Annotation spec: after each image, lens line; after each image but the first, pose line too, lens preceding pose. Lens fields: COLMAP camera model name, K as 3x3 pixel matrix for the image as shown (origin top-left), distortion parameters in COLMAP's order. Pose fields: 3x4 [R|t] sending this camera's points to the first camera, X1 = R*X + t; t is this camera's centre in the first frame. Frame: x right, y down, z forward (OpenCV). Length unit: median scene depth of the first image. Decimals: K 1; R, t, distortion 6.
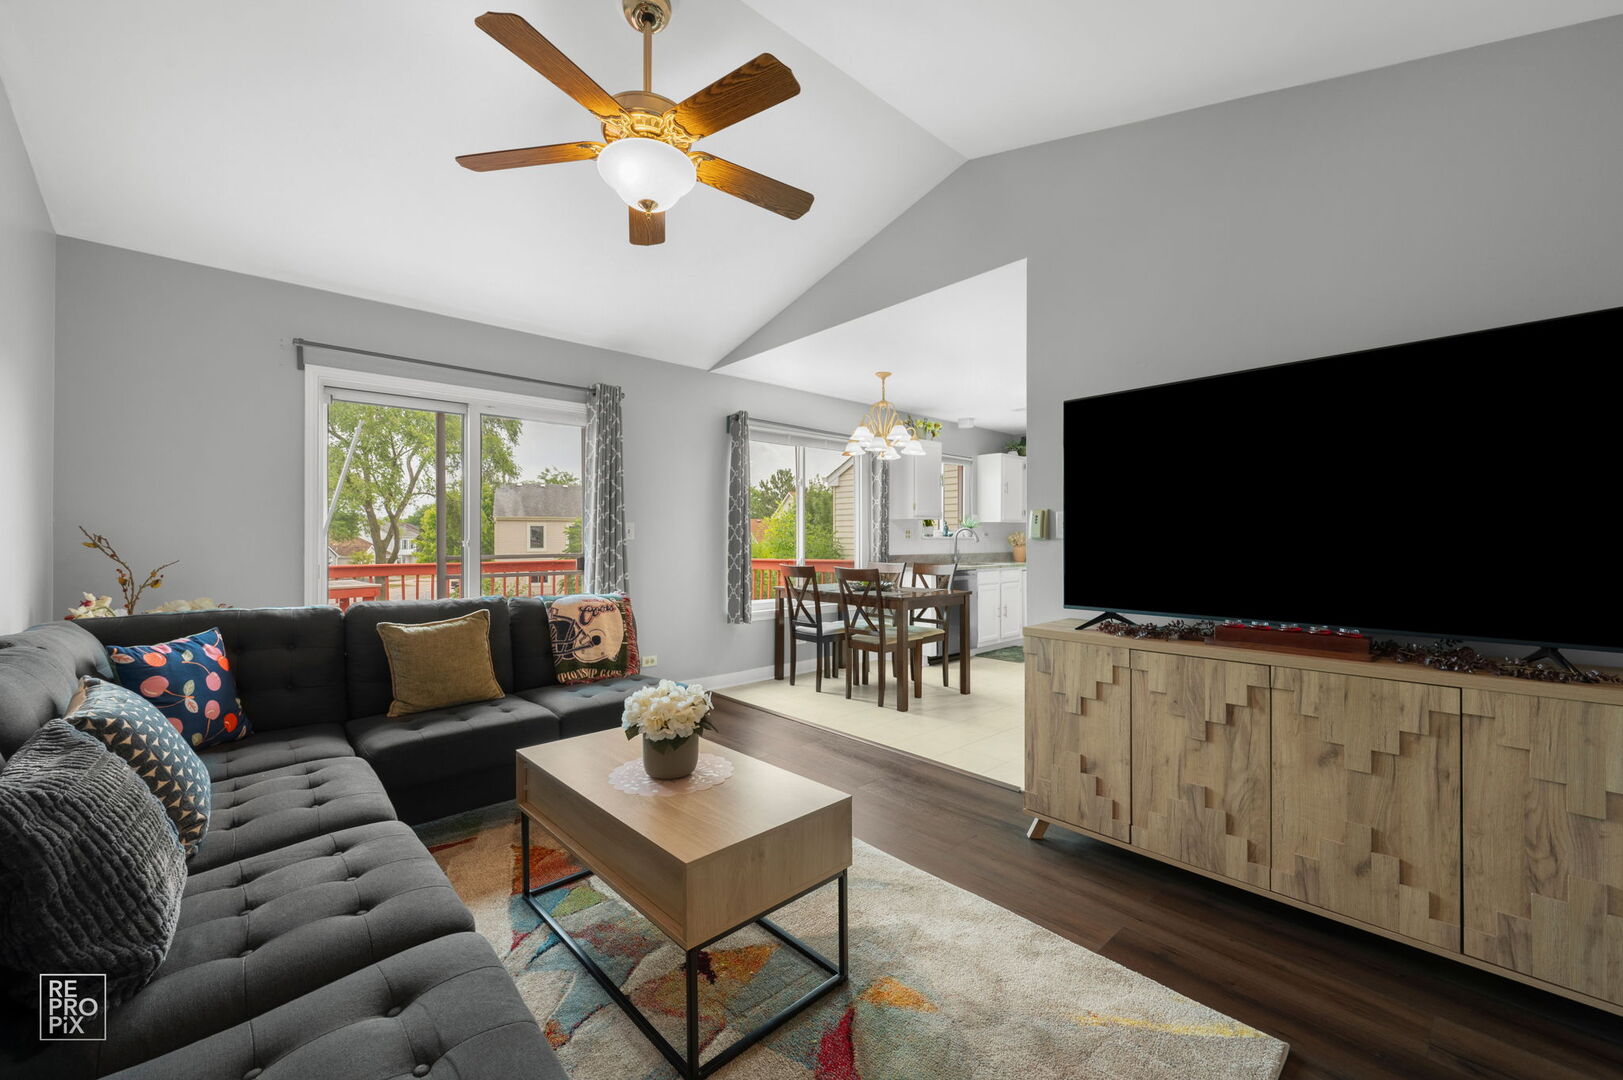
lens RADIAL K [[651.4, 0, 817.0], [0, 651.4, 536.4], [0, 0, 1]] dist [0.000358, 0.000196]
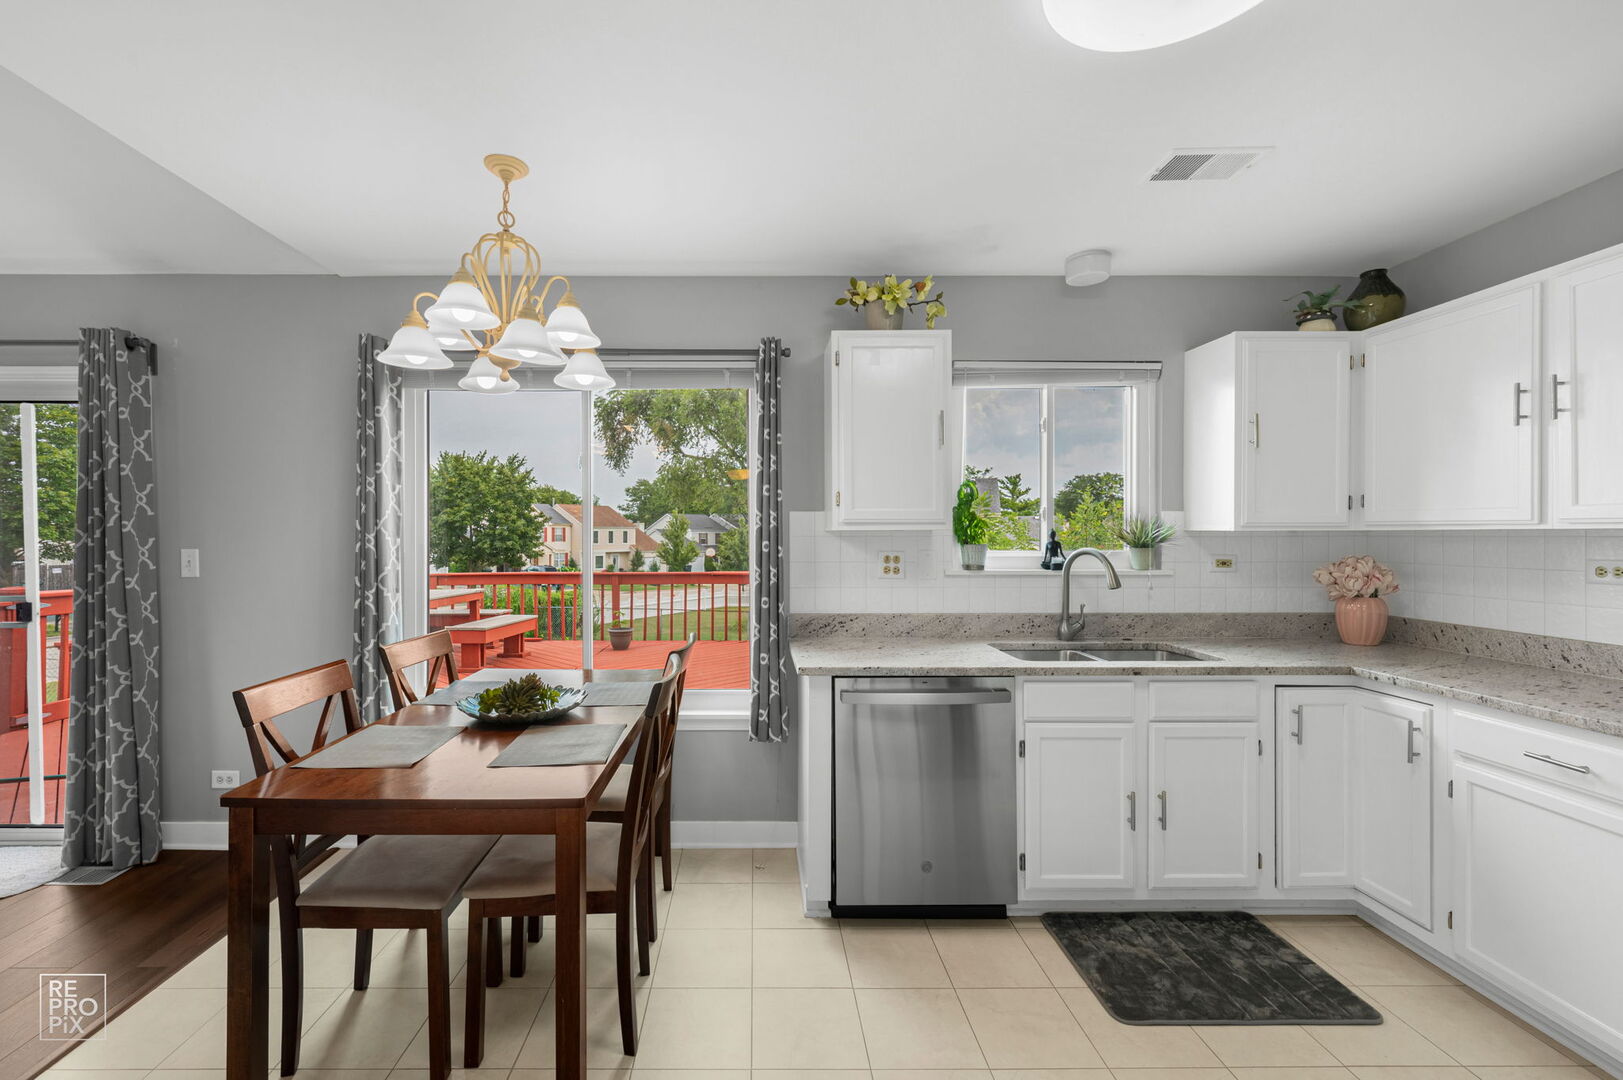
lens RADIAL K [[667.7, 0, 766.1], [0, 667.7, 529.0], [0, 0, 1]] dist [0.000129, 0.000064]
pose [[0.751892, -0.003844, -0.659275, 0.329580], [0.009503, 0.999942, 0.005007, -0.026777], [0.659218, -0.010030, 0.751885, 0.562865]]
